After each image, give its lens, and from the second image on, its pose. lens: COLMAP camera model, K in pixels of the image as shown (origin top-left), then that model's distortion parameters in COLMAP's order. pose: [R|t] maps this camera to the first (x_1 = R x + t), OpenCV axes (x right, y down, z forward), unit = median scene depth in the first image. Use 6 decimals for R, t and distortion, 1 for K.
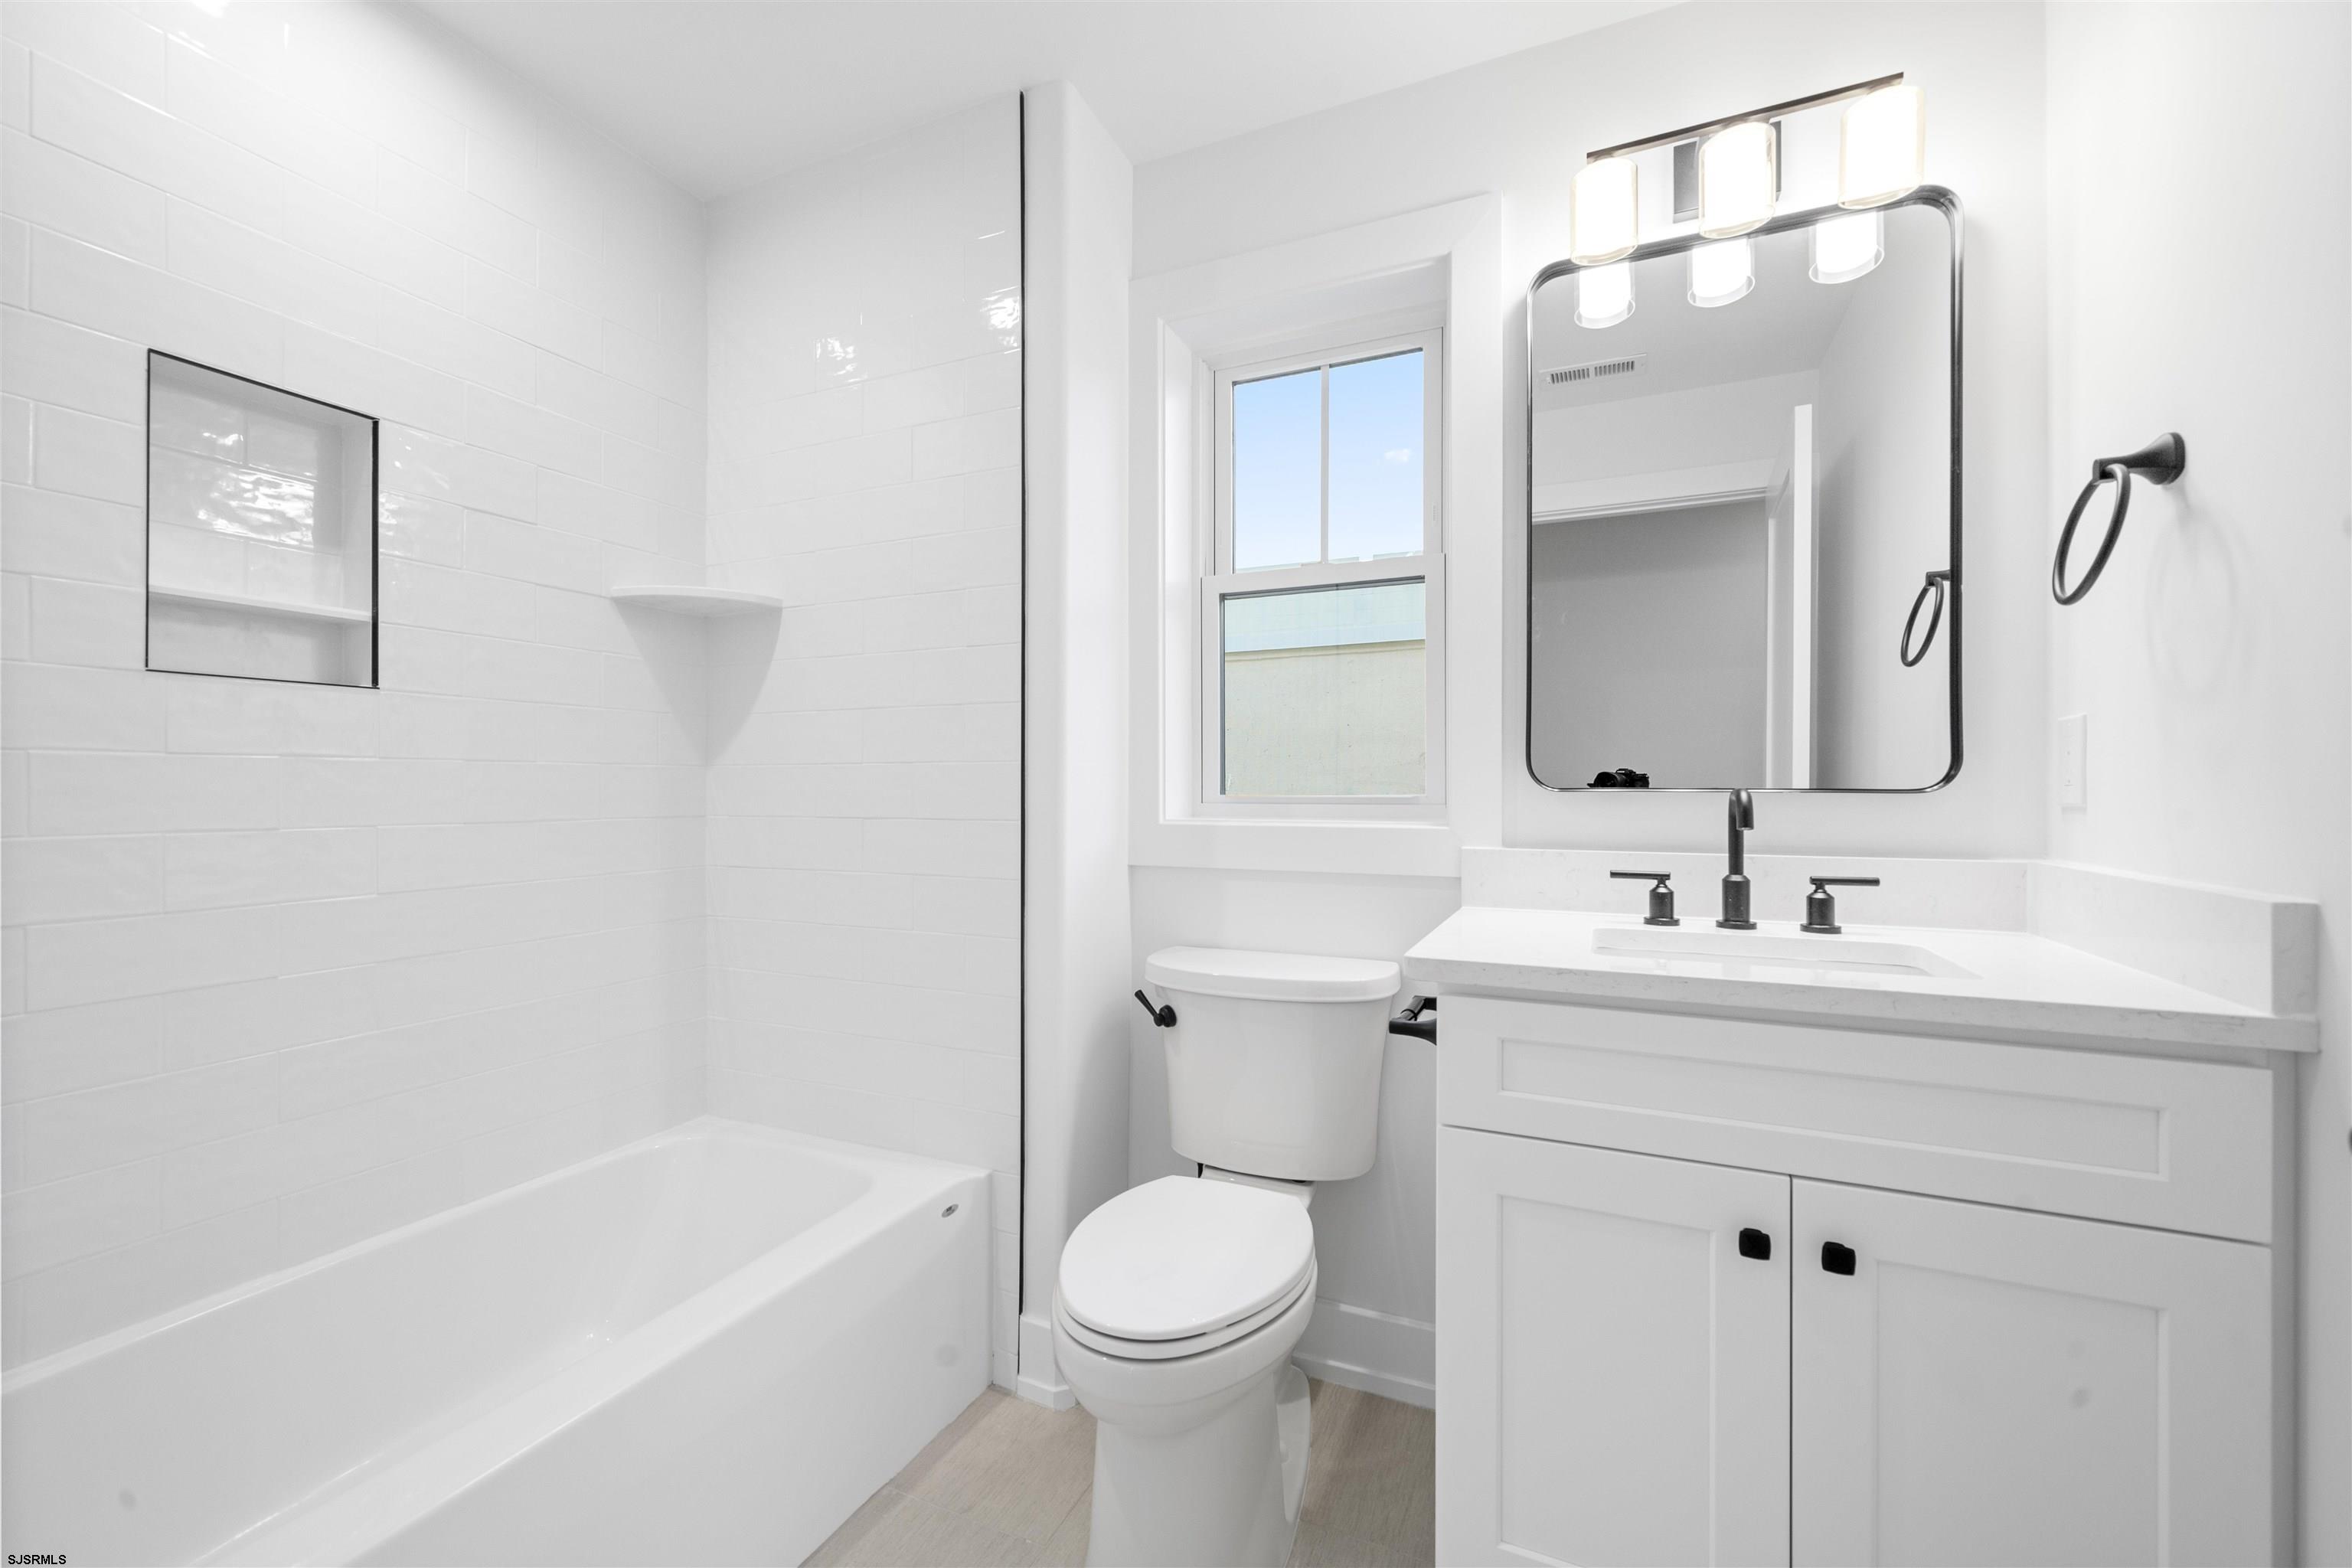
lens RADIAL K [[983.5, 0, 1181.2], [0, 983.5, 787.5], [0, 0, 1]] dist [0.000291, 0.000045]
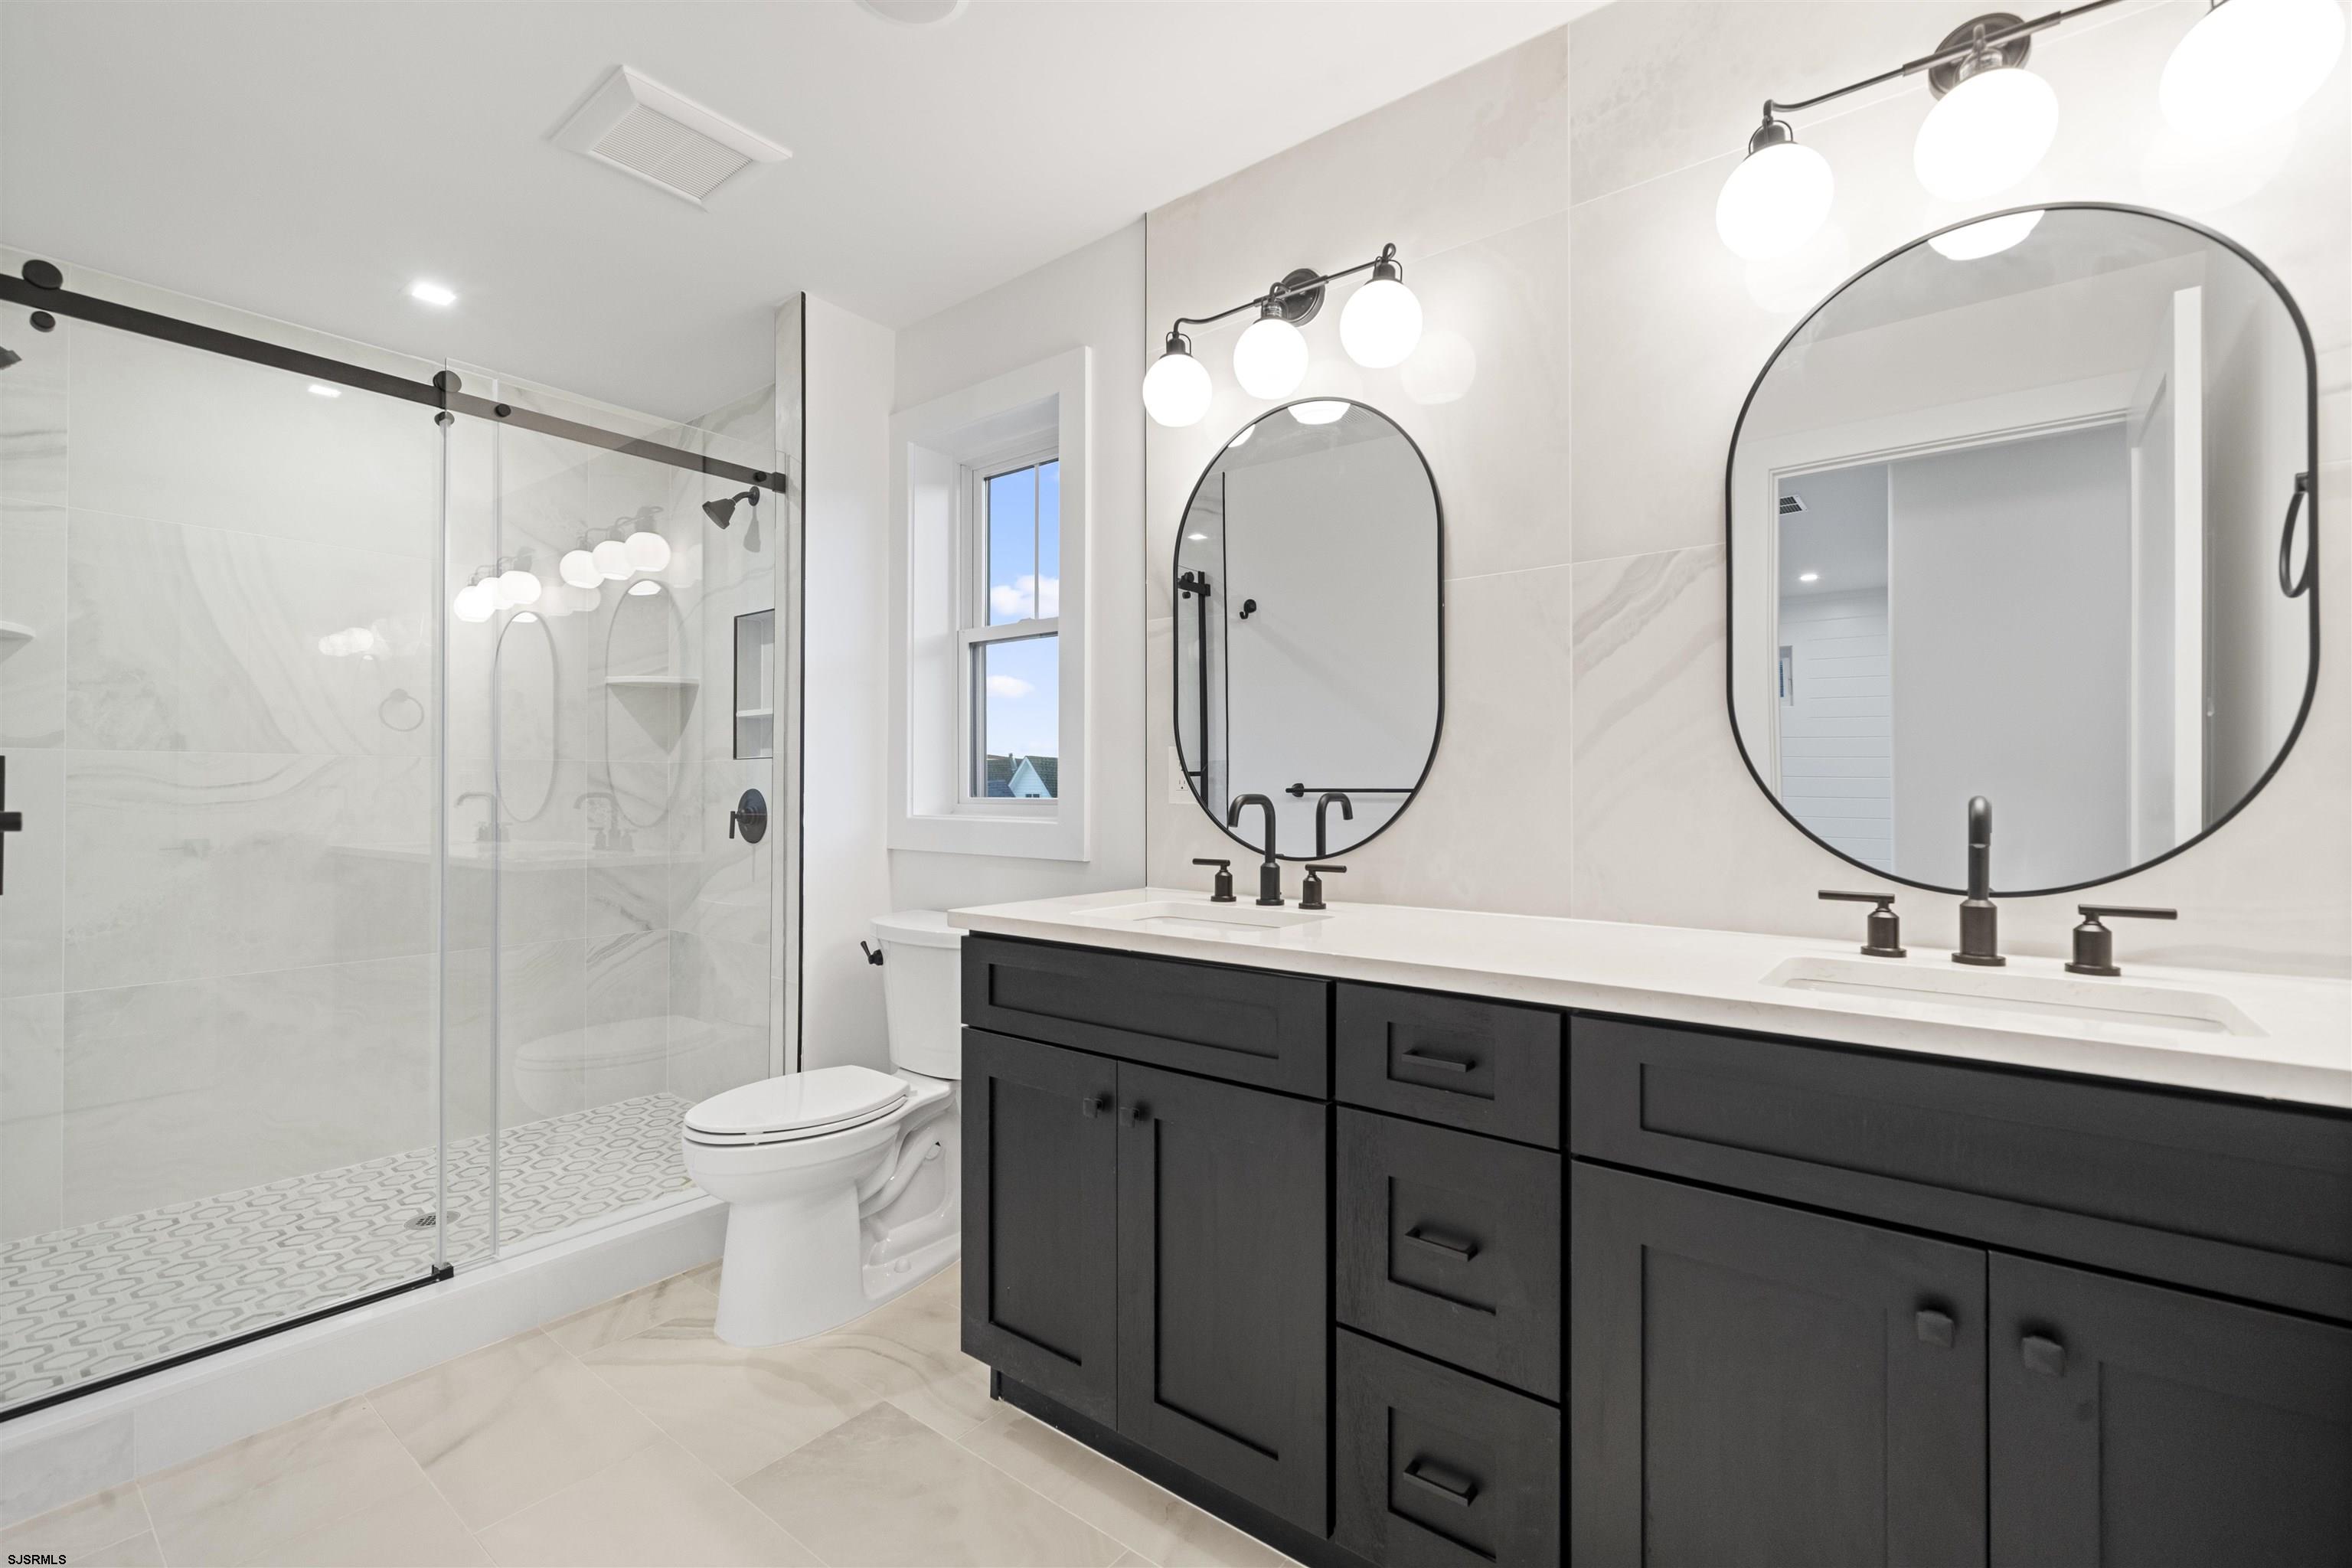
lens RADIAL K [[1089.7, 0, 1176.0], [0, 1089.7, 784.0], [0, 0, 1]] dist [0.000859, 0.031874]
pose [[0.965432, 0.003058, -0.260639, 0.160890], [-0.004588, 0.999976, -0.005261, -0.000737], [0.260616, 0.006275, 0.965422, -0.075746]]
